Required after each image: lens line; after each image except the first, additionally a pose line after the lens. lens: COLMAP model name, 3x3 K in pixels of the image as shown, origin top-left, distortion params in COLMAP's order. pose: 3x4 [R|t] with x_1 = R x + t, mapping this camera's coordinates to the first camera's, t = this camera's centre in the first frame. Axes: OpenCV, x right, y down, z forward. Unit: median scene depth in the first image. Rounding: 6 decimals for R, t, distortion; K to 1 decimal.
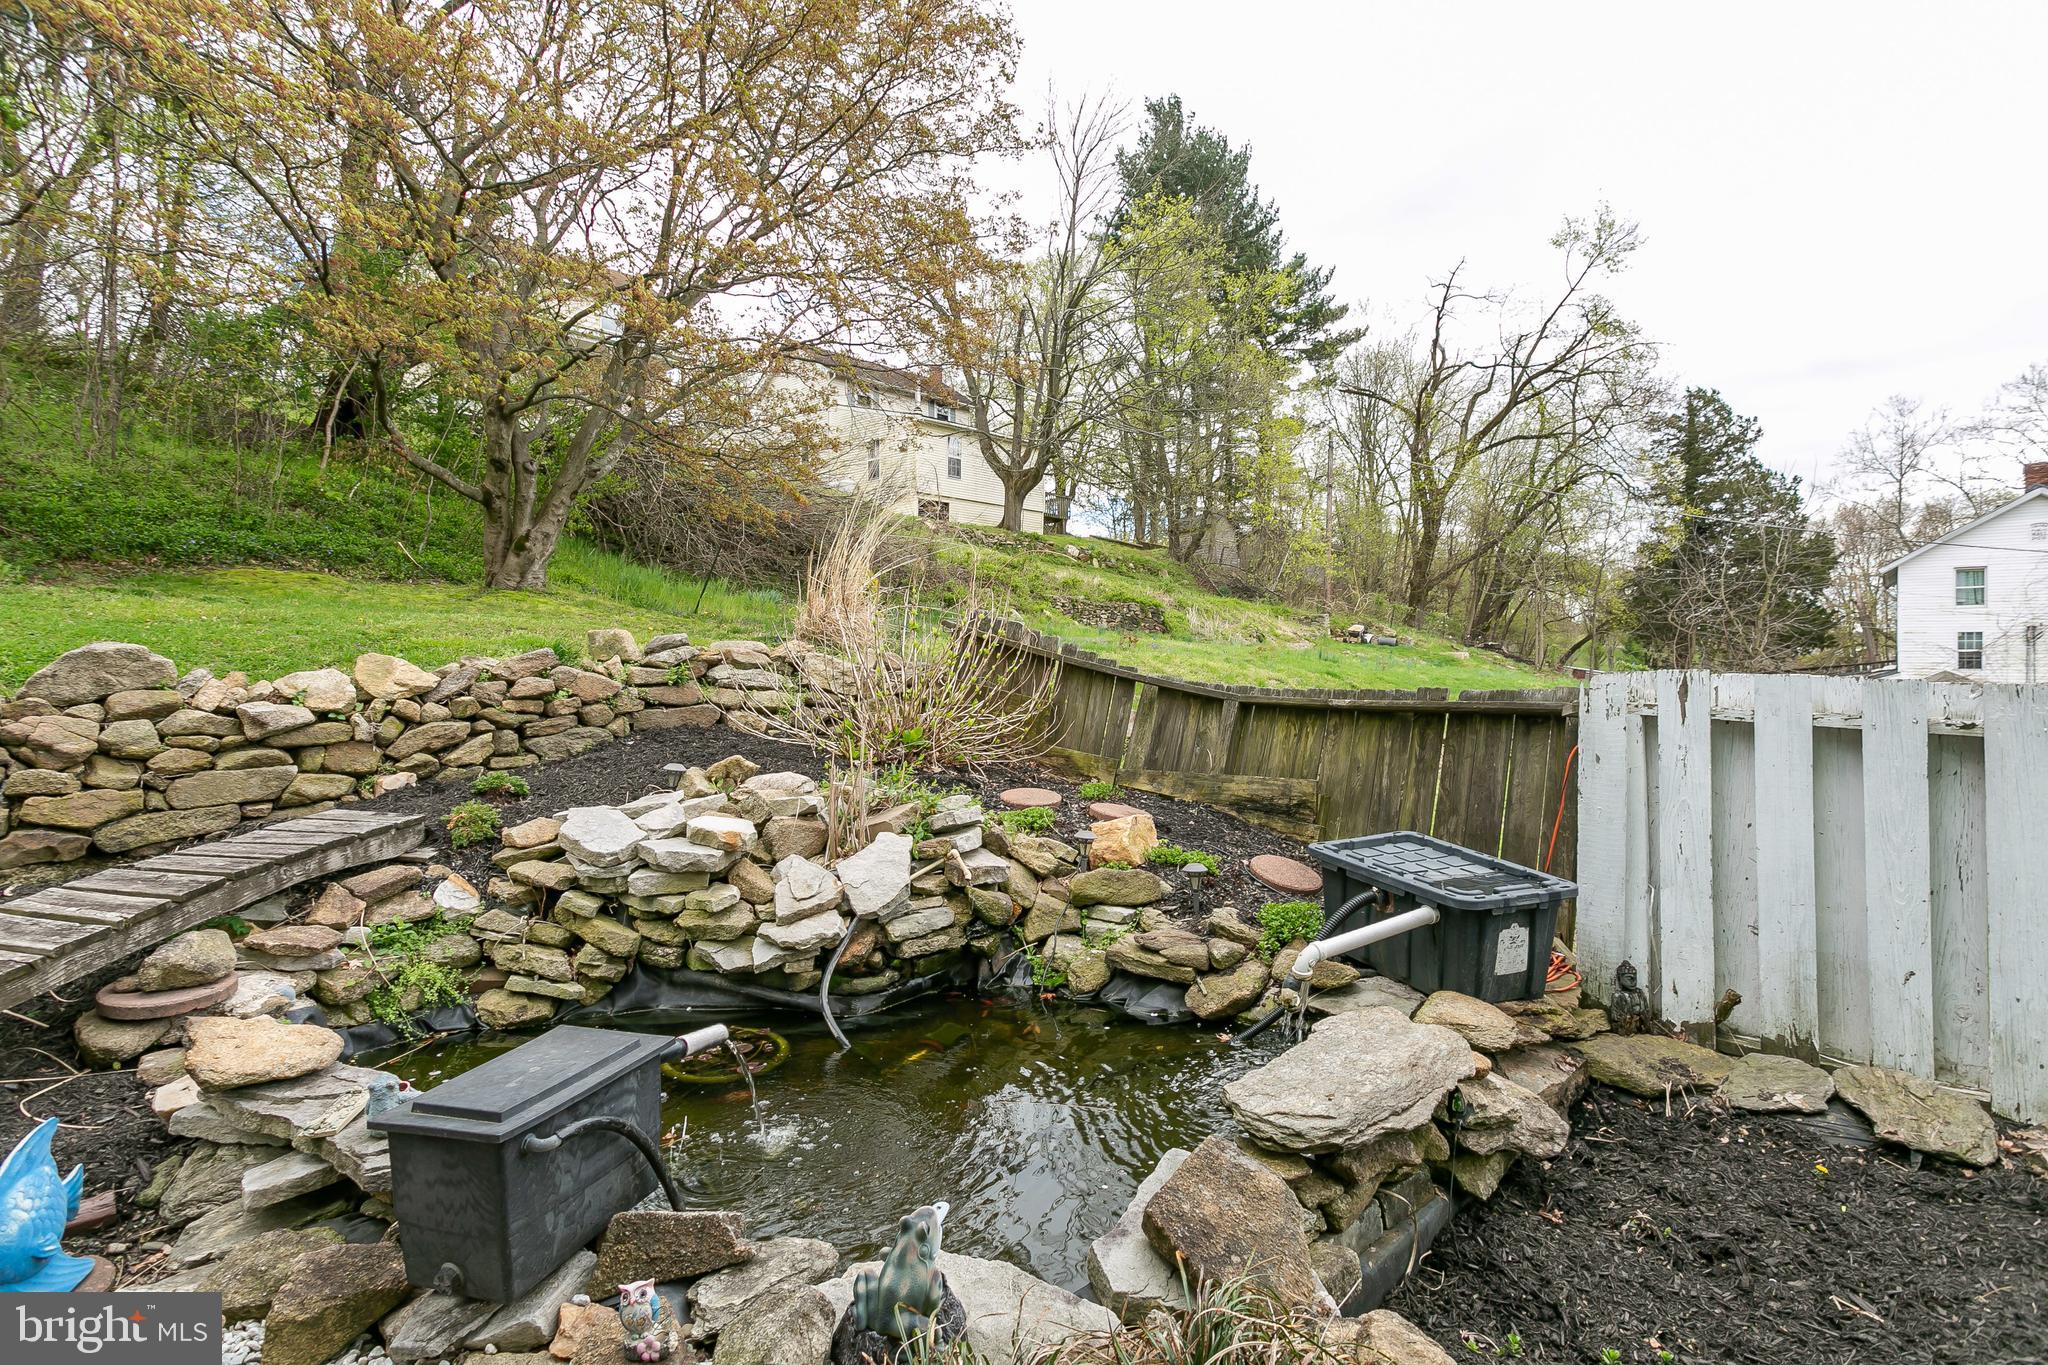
lens RADIAL K [[968.3, 0, 1019.4], [0, 968.3, 670.8], [0, 0, 1]] dist [0.002769, 0.000447]
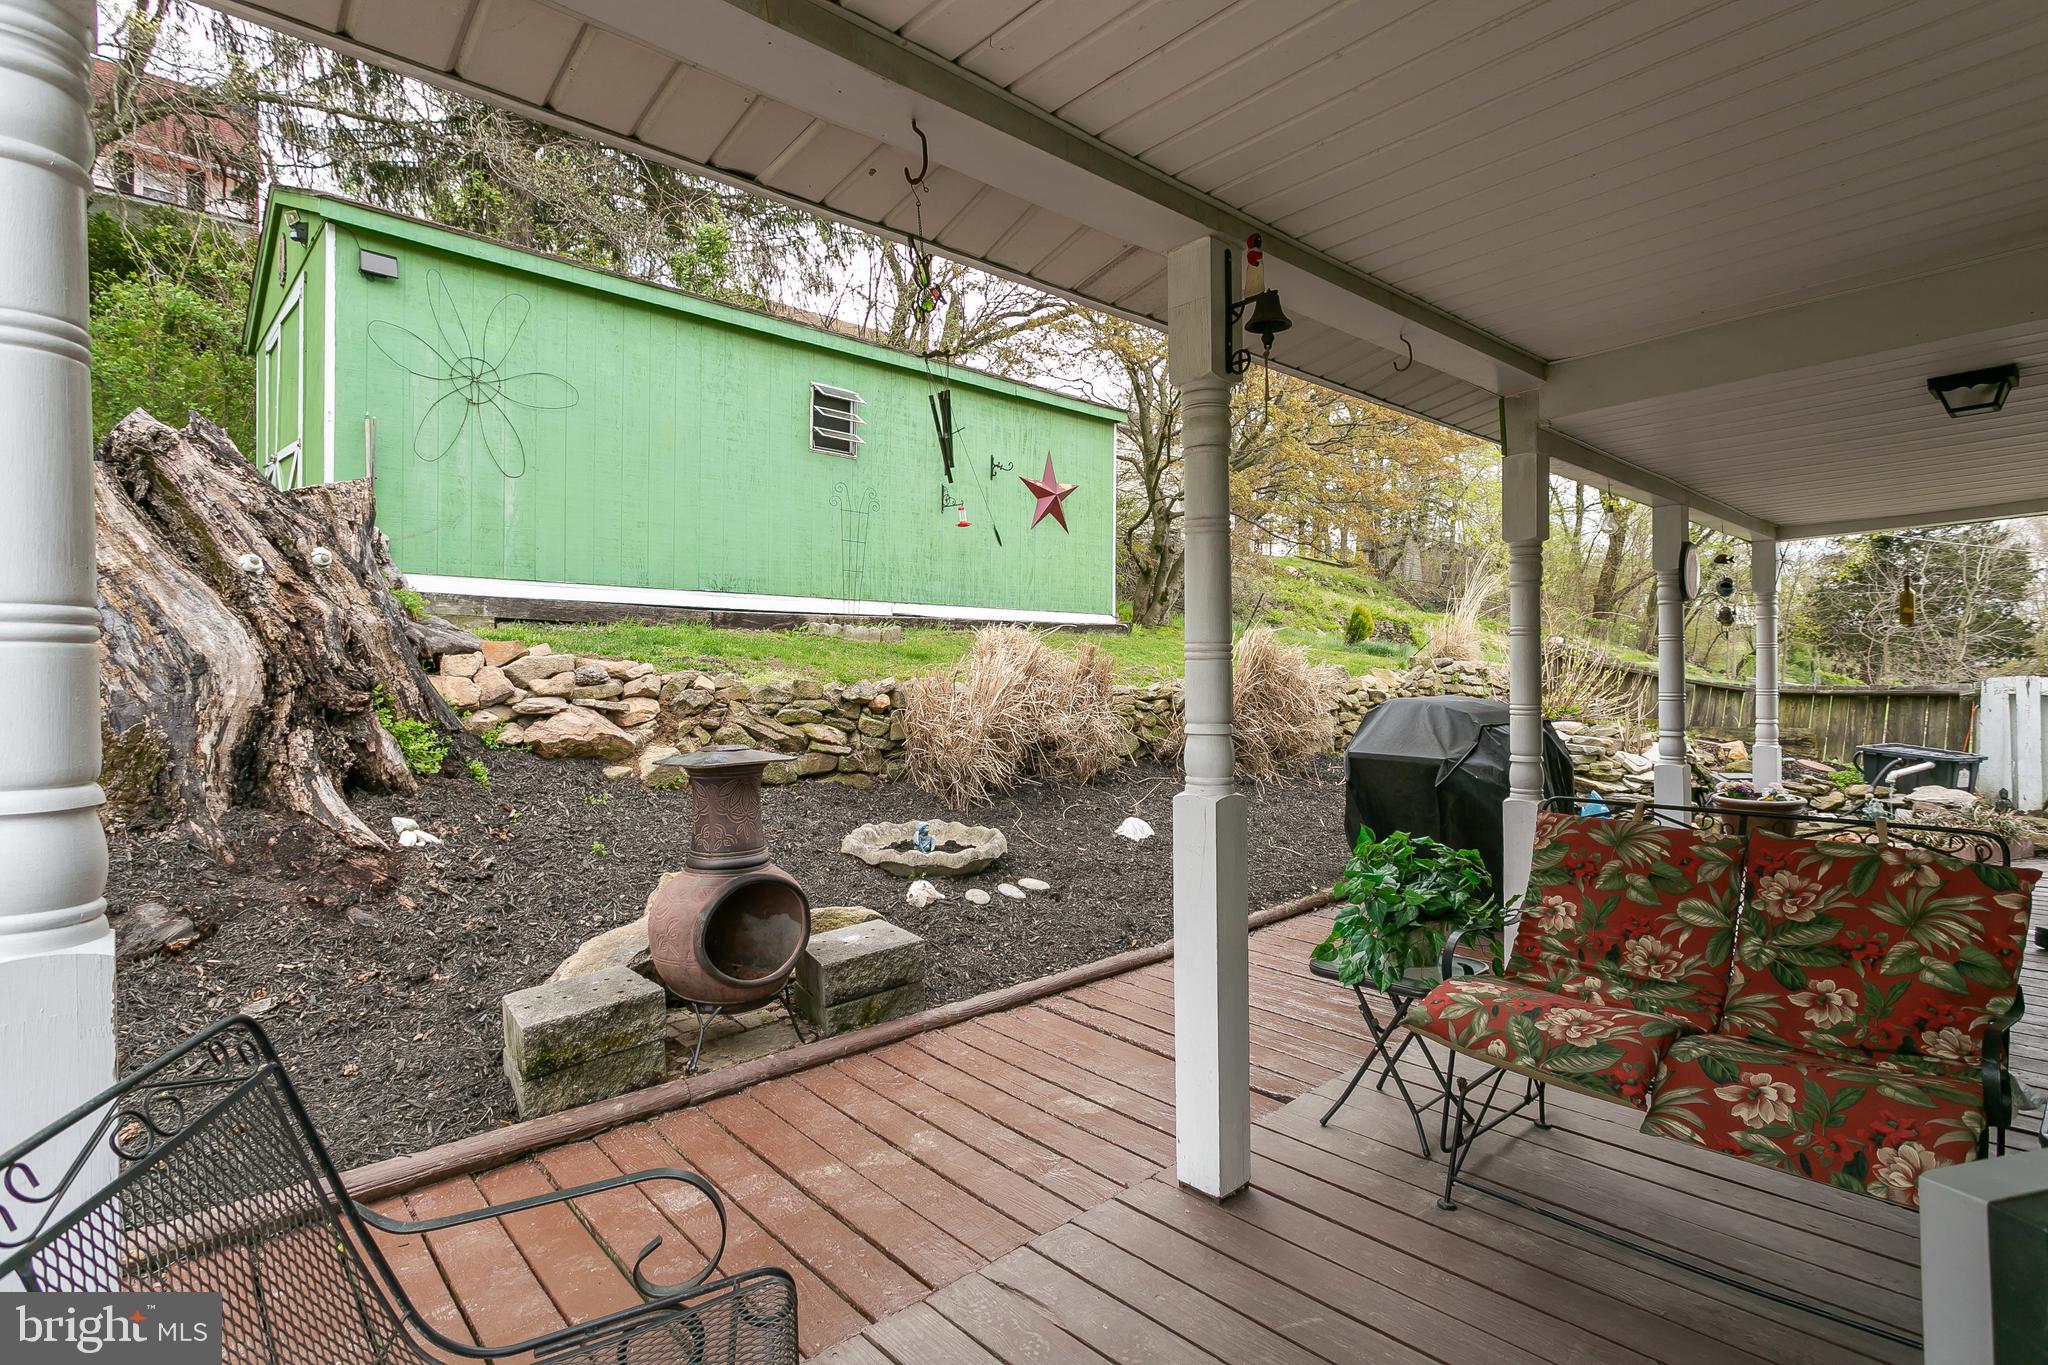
lens RADIAL K [[968.3, 0, 1028.1], [0, 968.3, 671.6], [0, 0, 1]] dist [0.002769, 0.000447]
pose [[0.995355, 0.001995, -0.096252, -1.359021], [-0.002632, 0.999975, -0.006496, 0.008189], [0.096237, 0.006719, 0.995336, -1.453892]]
